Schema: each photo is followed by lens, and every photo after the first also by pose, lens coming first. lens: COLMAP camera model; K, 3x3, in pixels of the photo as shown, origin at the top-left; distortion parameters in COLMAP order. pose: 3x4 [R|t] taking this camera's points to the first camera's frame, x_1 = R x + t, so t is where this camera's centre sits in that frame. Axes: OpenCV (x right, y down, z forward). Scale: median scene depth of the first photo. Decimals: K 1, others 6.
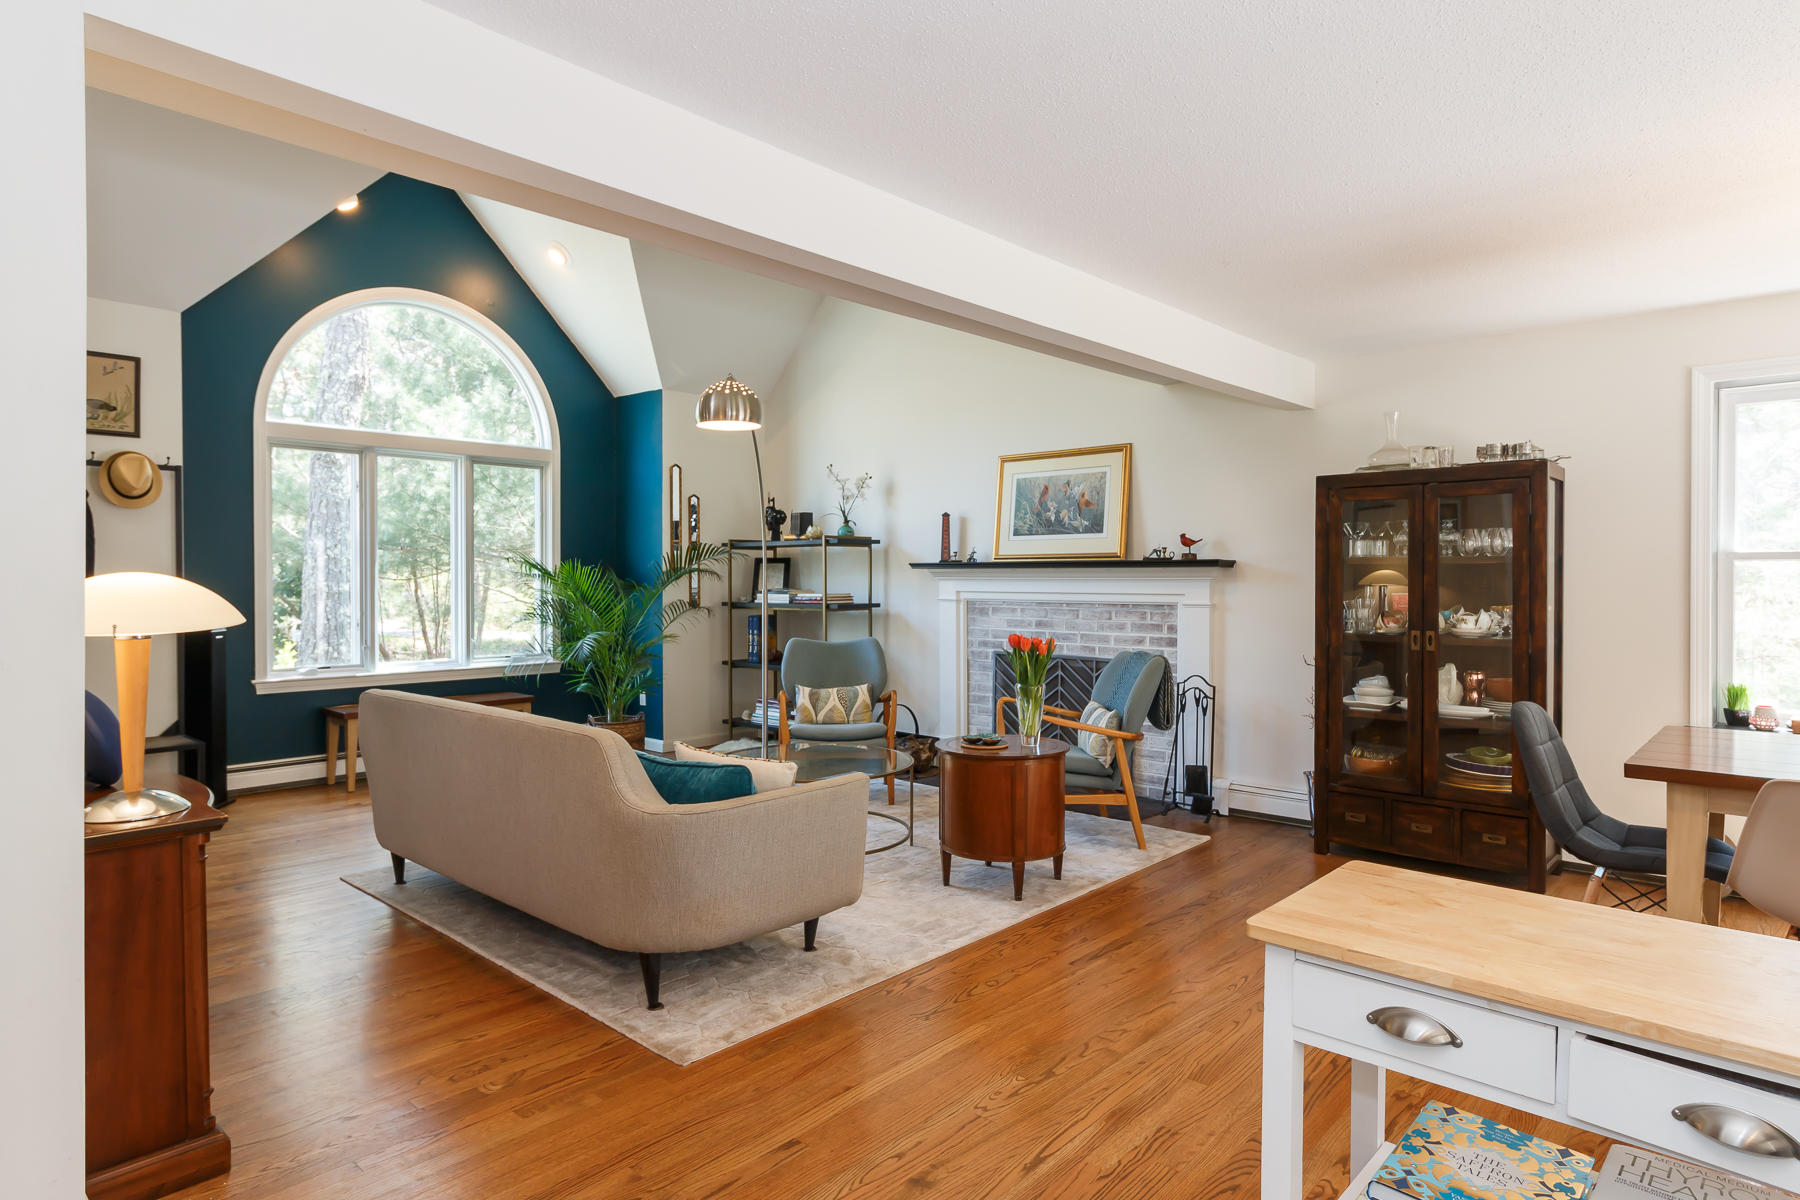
lens RADIAL K [[1029.7, 0, 896.4], [0, 1029.7, 584.4], [0, 0, 1]] dist [0.000889, 0.000588]
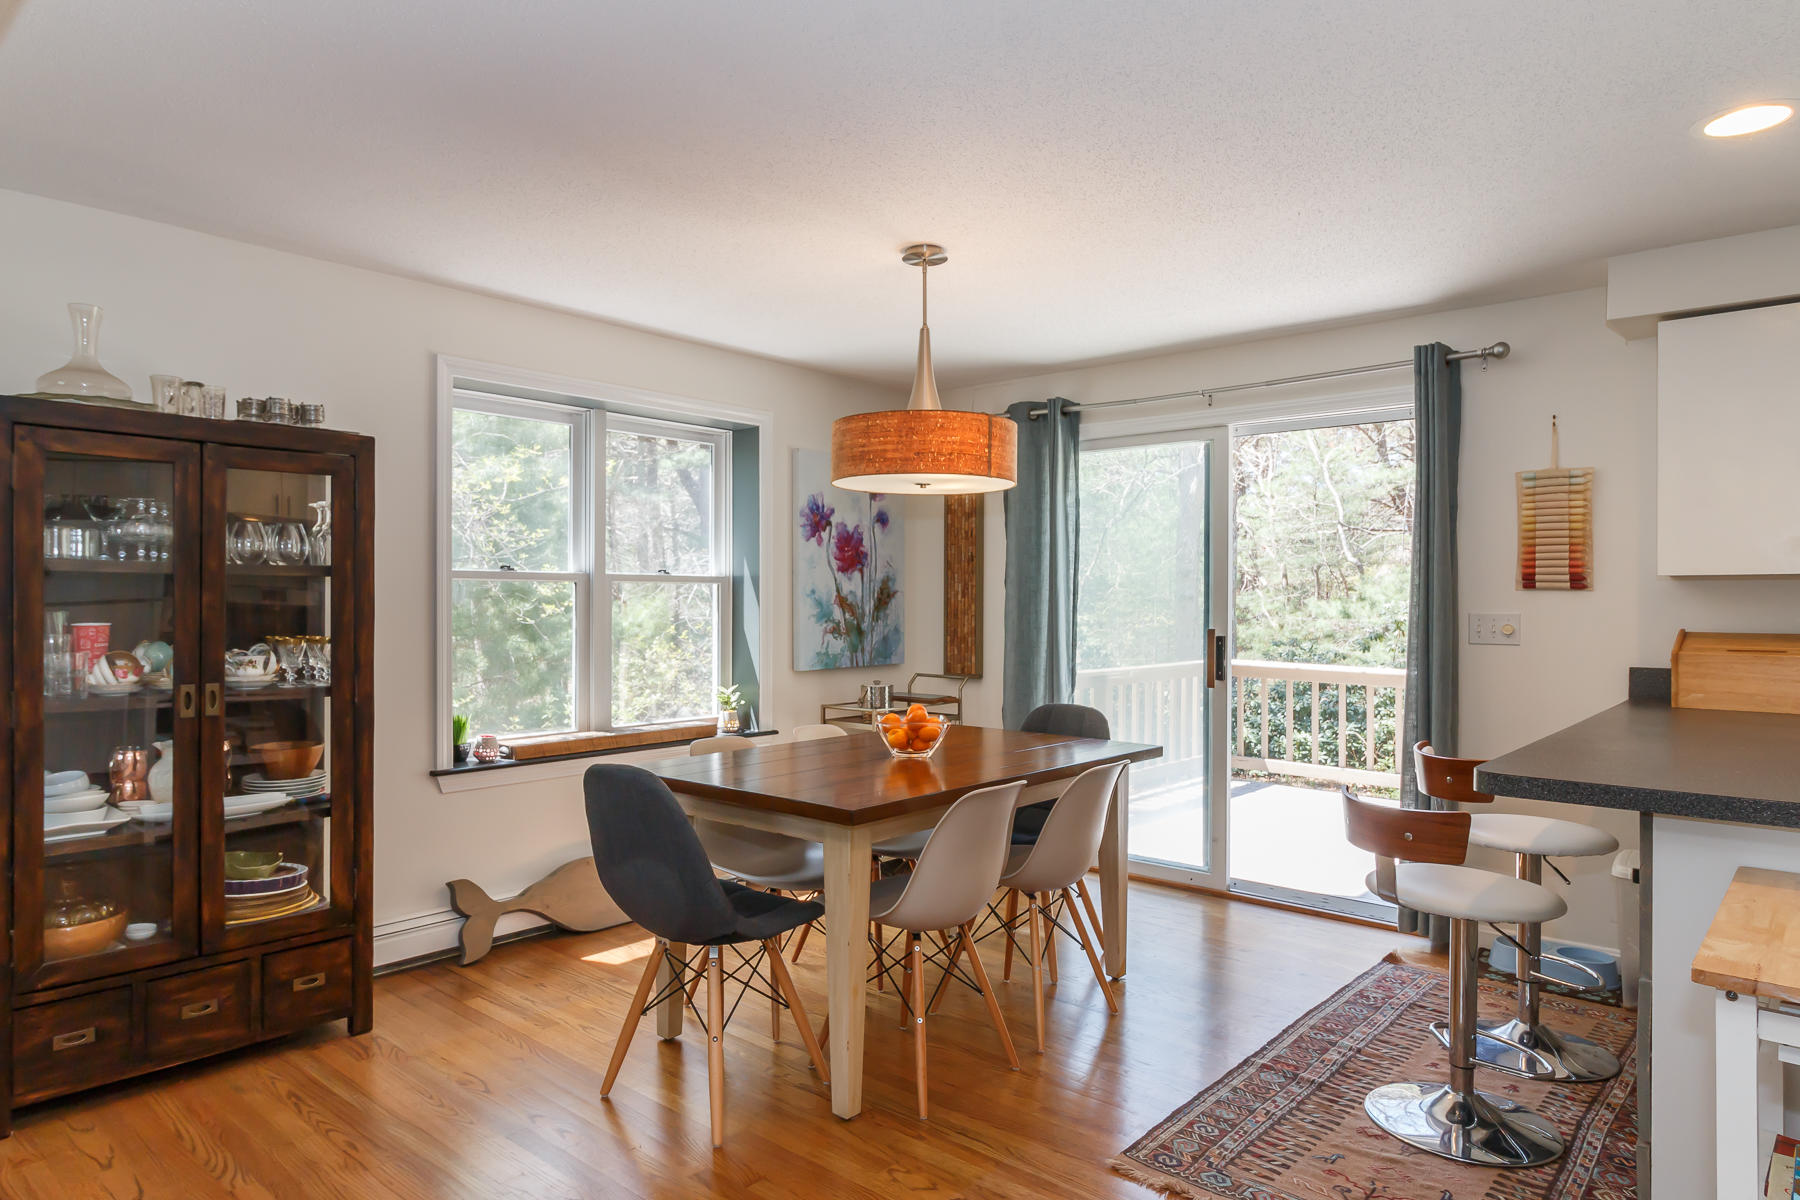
lens RADIAL K [[1093.3, 0, 866.8], [0, 1093.3, 607.8], [0, 0, 1]] dist [0.000292, -0.001092]
pose [[-0.015744, -0.004502, 0.999866, -0.111129], [0.003510, 0.999983, 0.004558, -0.001133], [-0.999870, 0.003581, -0.015728, 0.491234]]
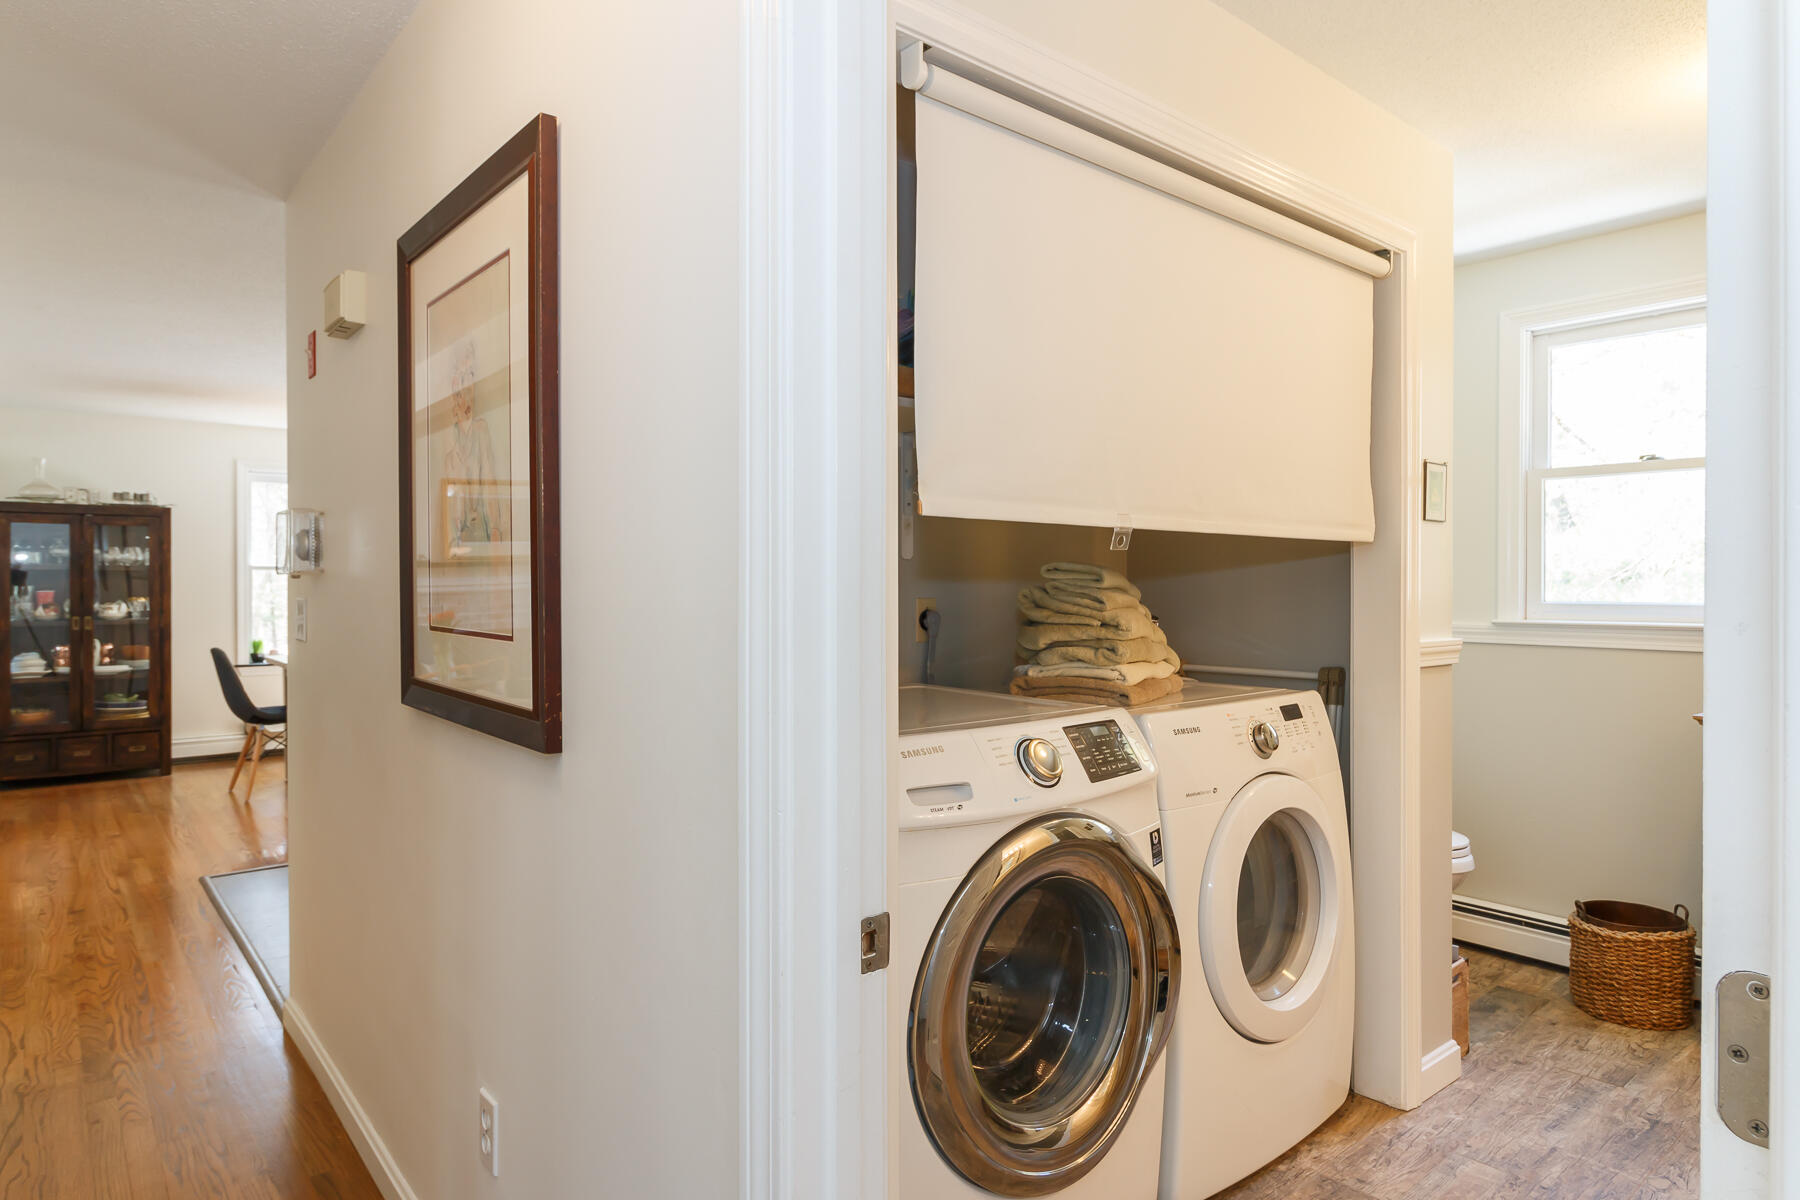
lens RADIAL K [[1029.7, 0, 896.4], [0, 1029.7, 584.4], [0, 0, 1]] dist [0.000889, 0.000588]
pose [[0.131371, -0.002337, 0.991330, -0.613271], [0.006571, 0.999977, 0.001487, 0.004469], [-0.991311, 0.006318, 0.131384, -0.255624]]
